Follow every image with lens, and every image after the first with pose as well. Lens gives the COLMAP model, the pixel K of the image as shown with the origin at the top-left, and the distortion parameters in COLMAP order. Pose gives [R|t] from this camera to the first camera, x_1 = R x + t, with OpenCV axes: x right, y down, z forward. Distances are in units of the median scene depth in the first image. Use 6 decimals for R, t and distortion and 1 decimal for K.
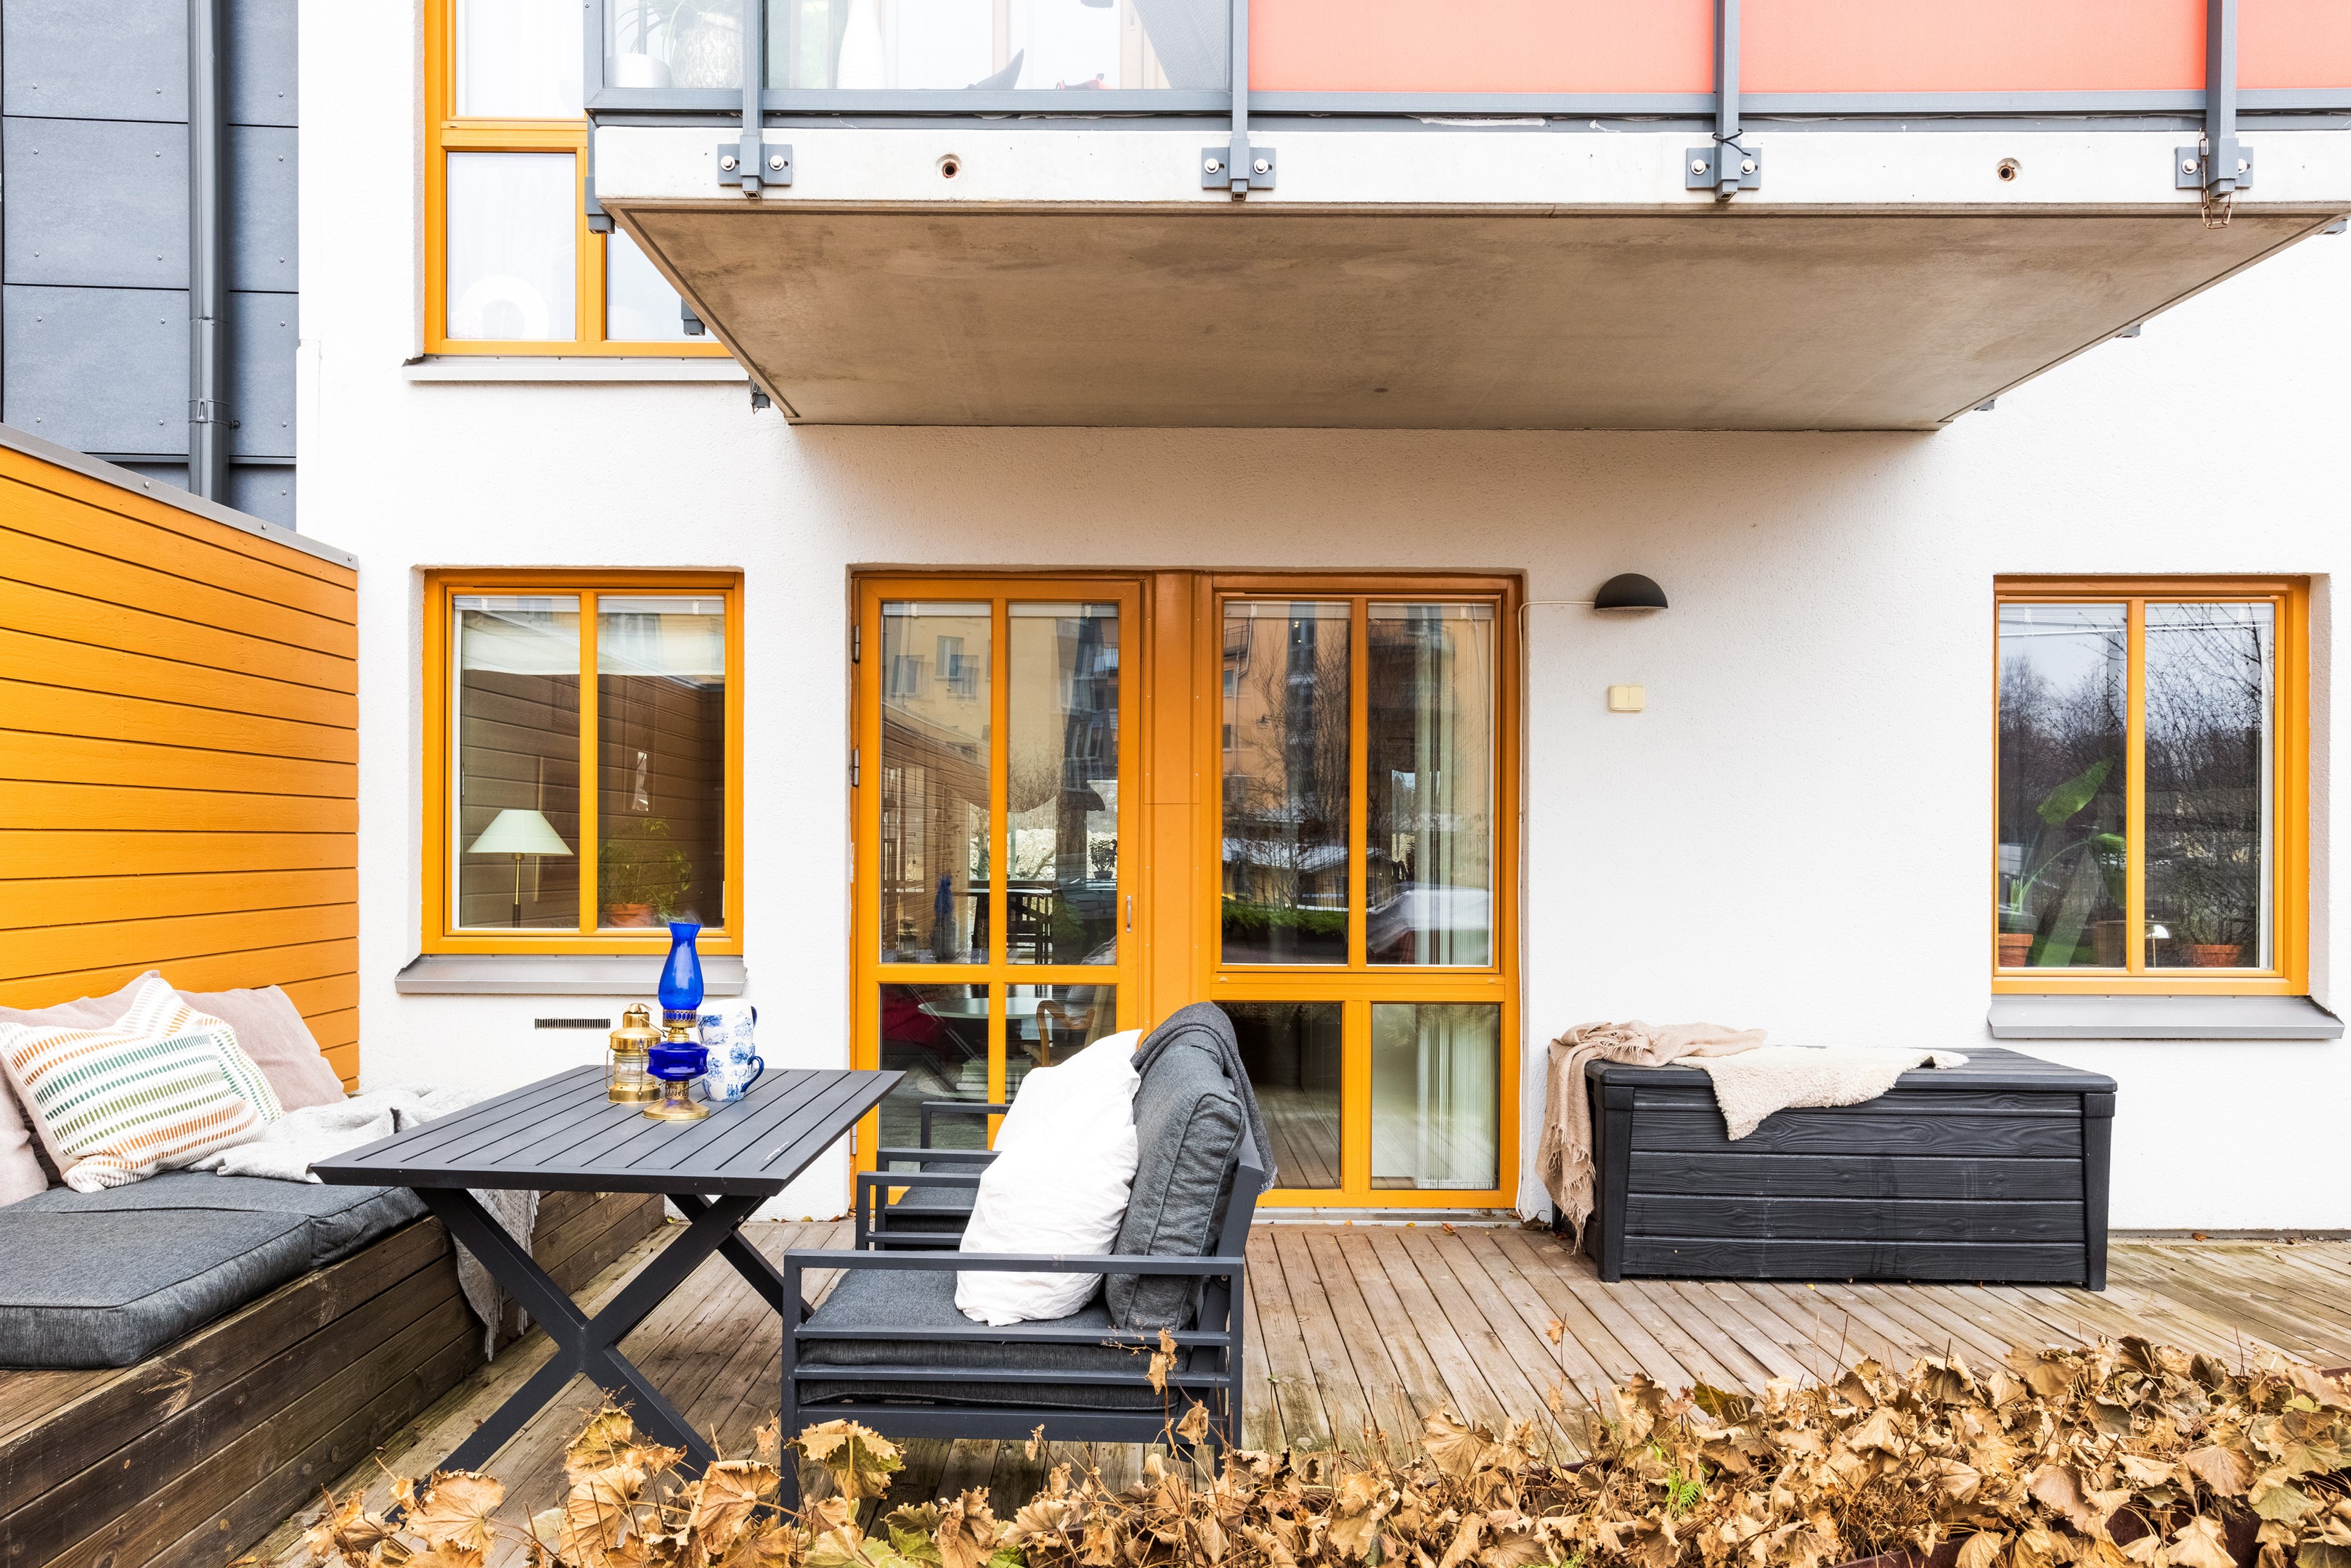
lens RADIAL K [[1801.6, 0, 1157.4], [0, 1801.6, 825.4], [0, 0, 1]] dist [0.016458, -0.001900]
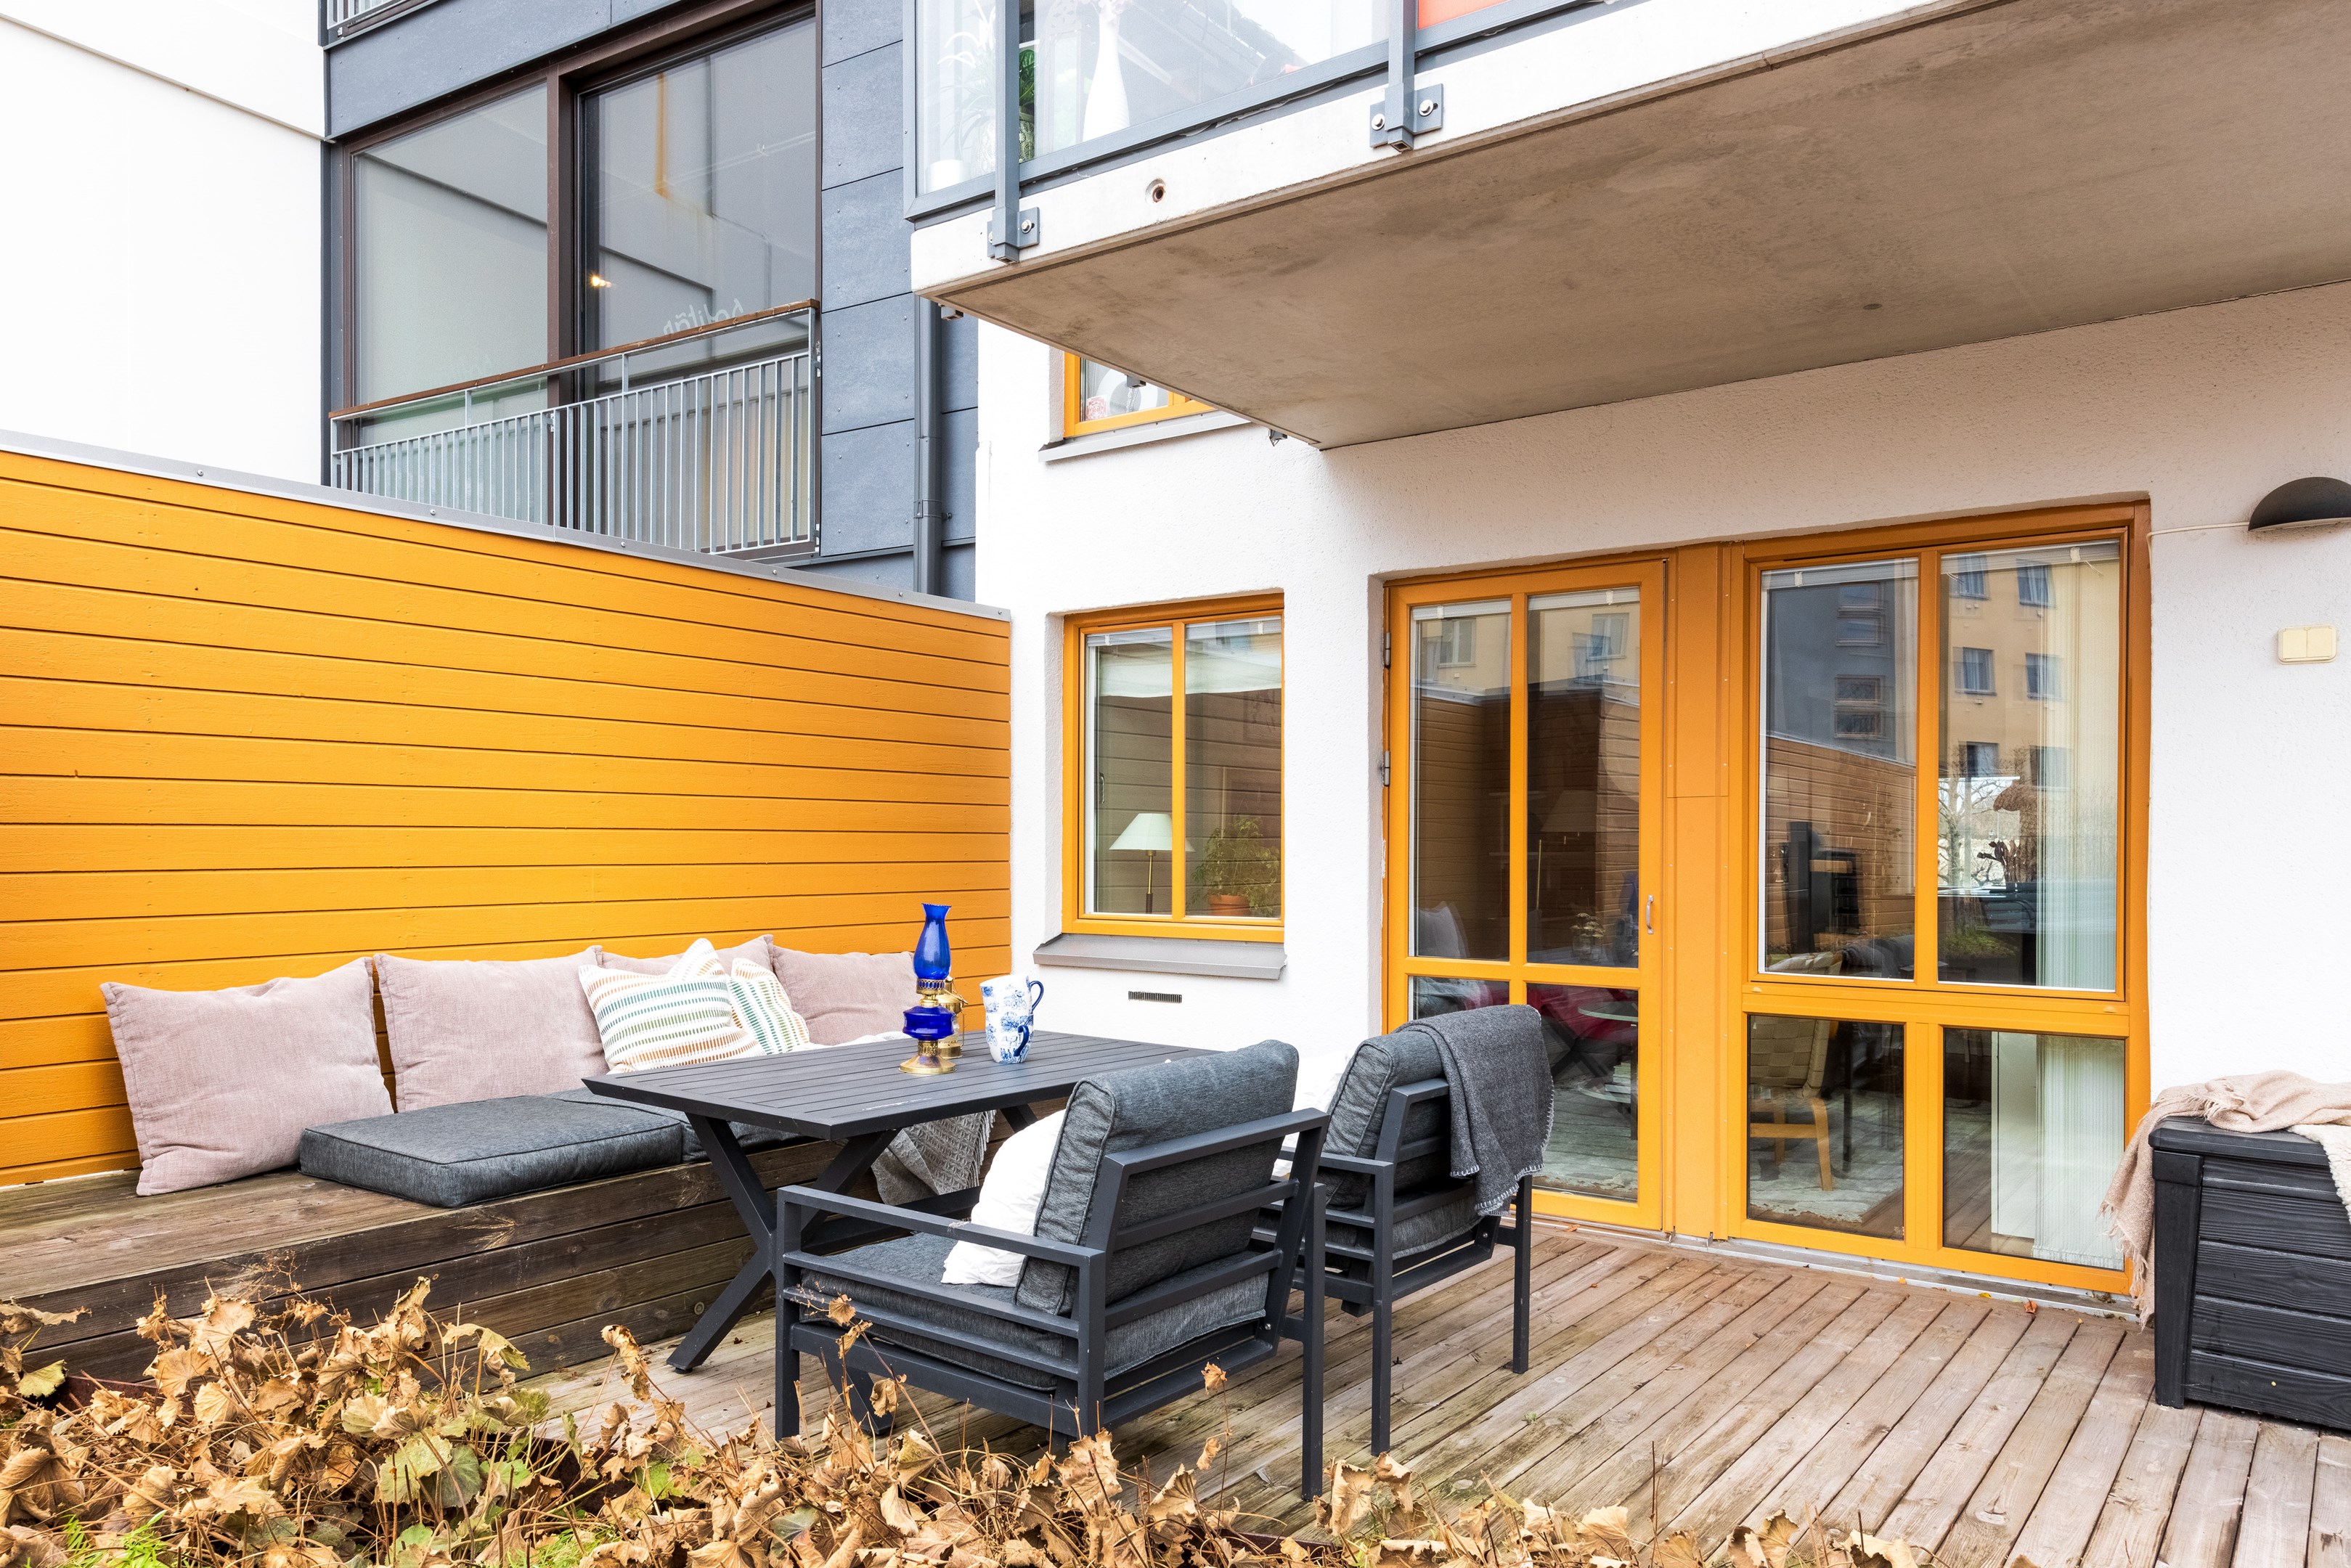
lens RADIAL K [[1638.8, 0, 1085.3], [0, 1638.8, 830.7], [0, 0, 1]] dist [0.022570, -0.010724]
pose [[0.788682, -0.007047, -0.614760, 0.321532], [0.005517, 0.999975, -0.004385, 0.008564], [0.614776, 0.000066, 0.788702, 0.161194]]
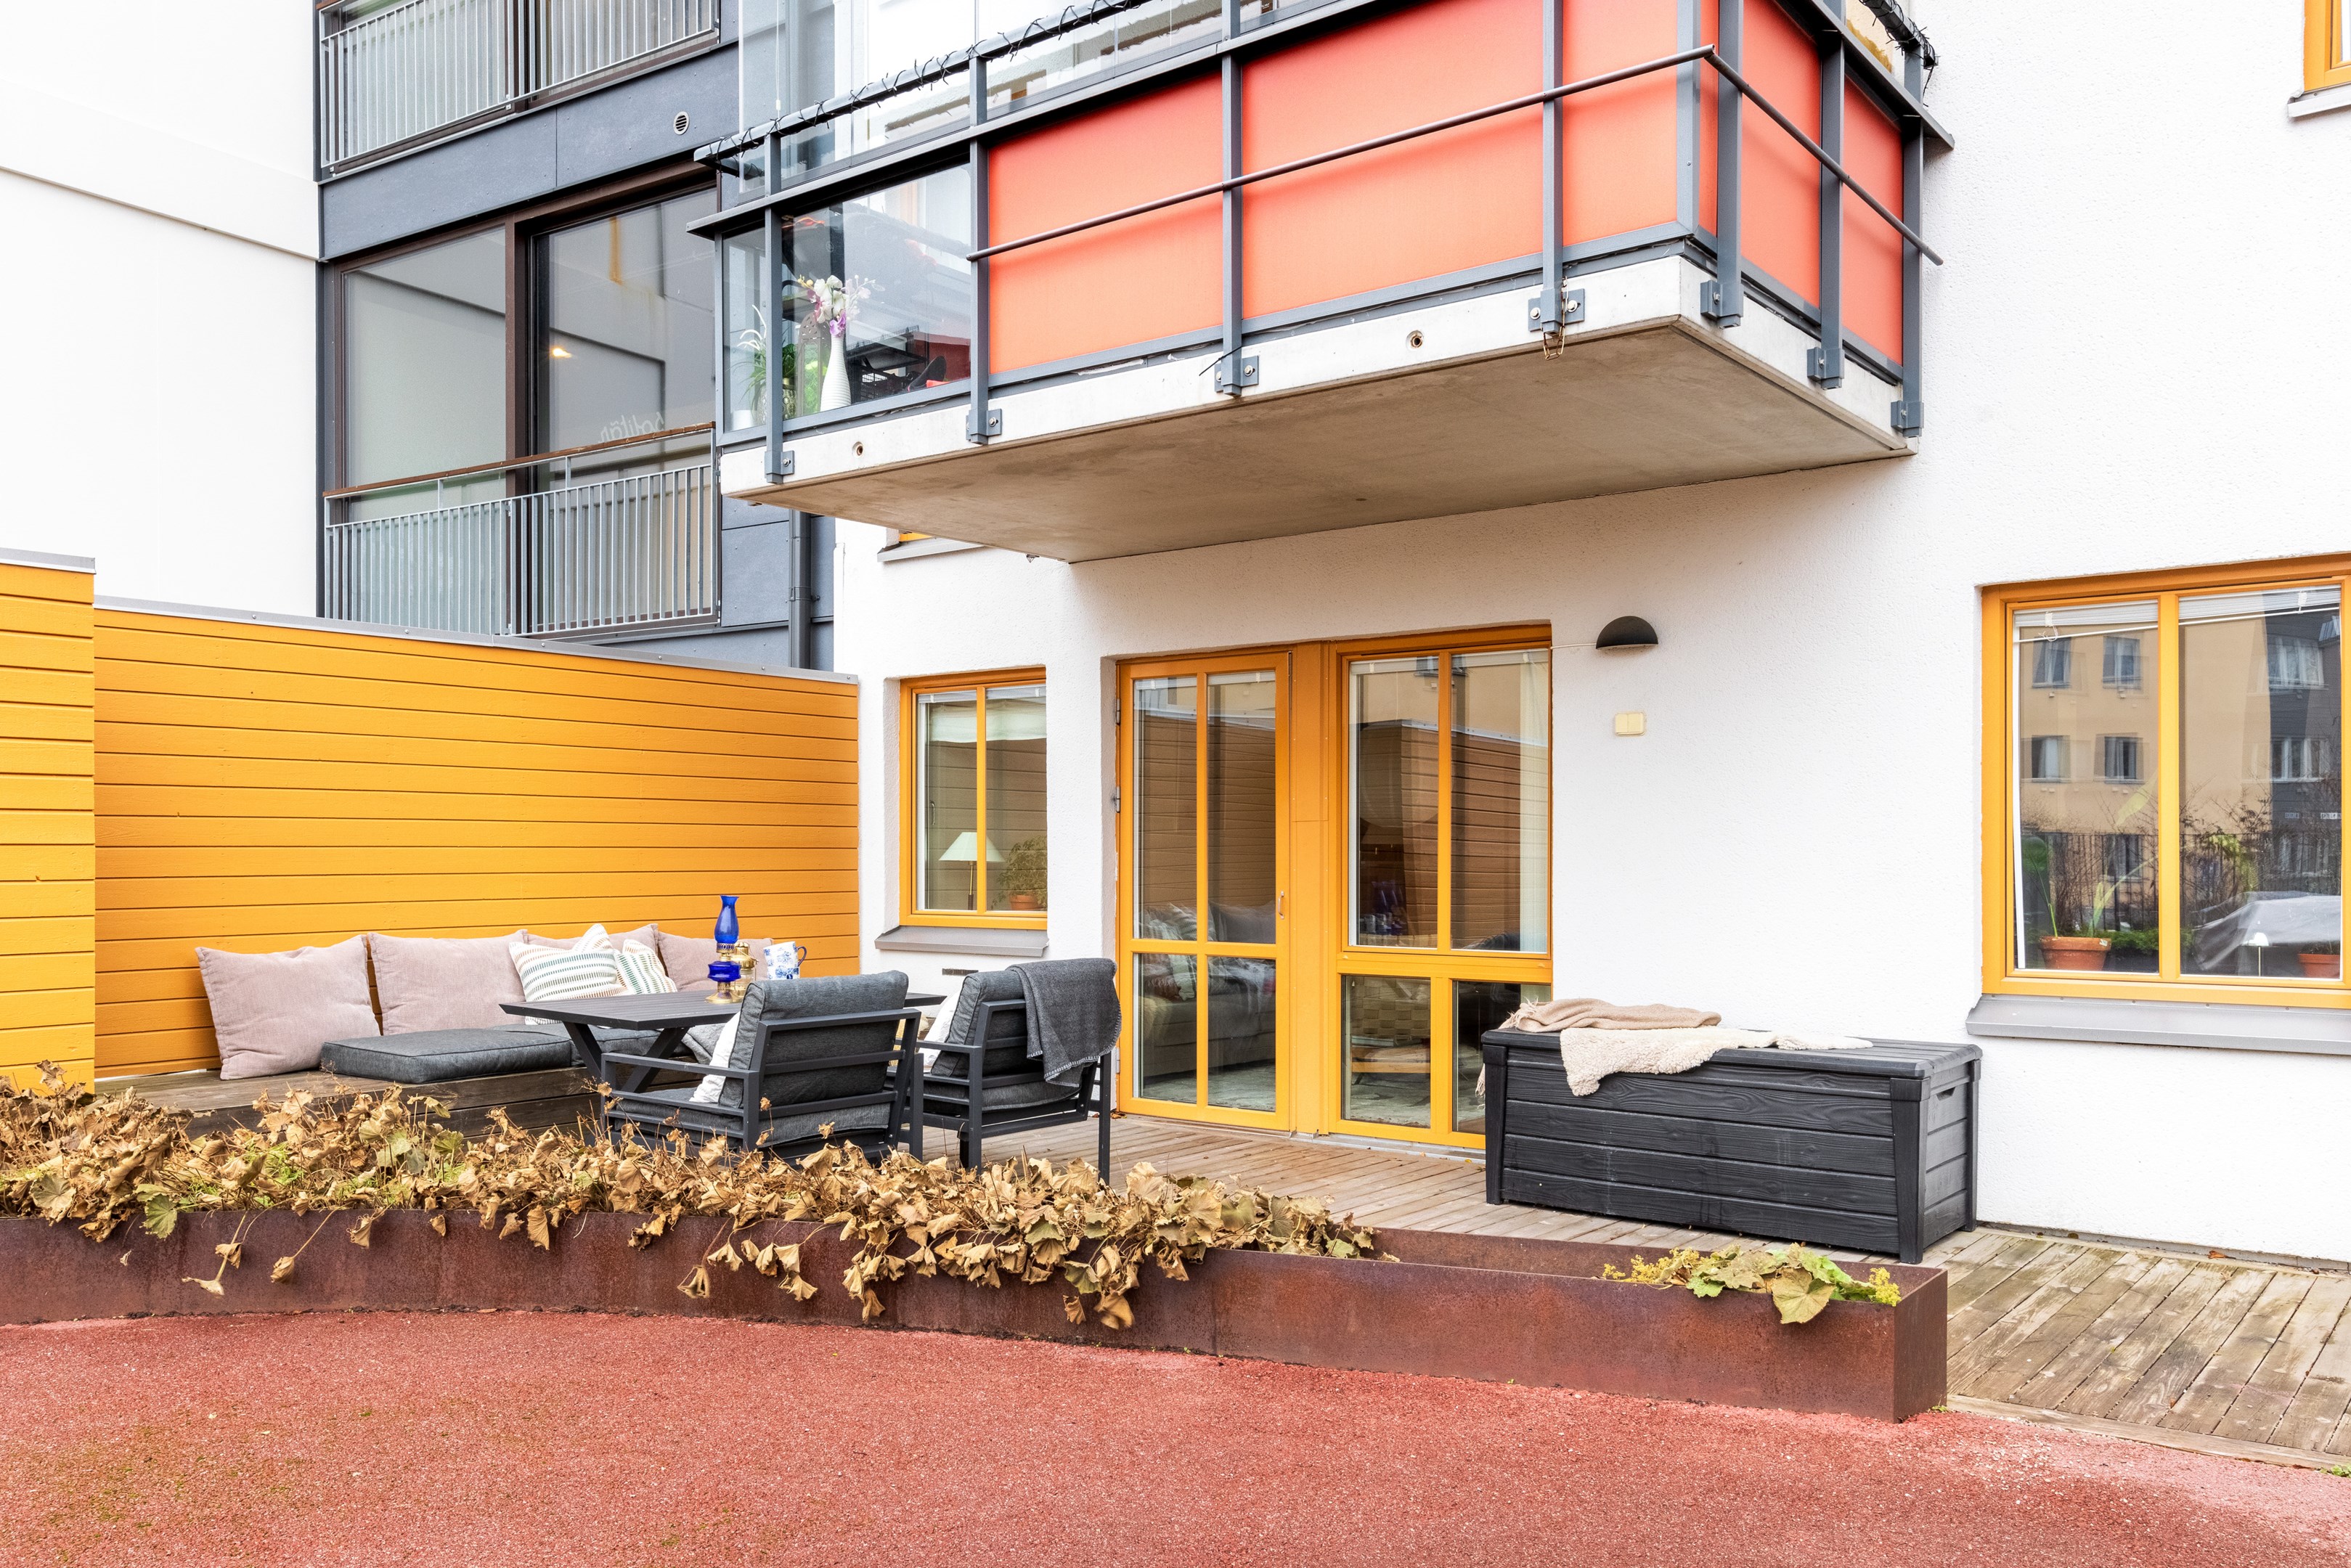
lens RADIAL K [[1801.6, 0, 1146.8], [0, 1801.6, 838.4], [0, 0, 1]] dist [0.016458, -0.001900]
pose [[0.791559, -0.010614, -0.611001, 0.820717], [0.009320, 0.999943, -0.005295, 0.007300], [0.611022, -0.001503, 0.791612, -0.121441]]
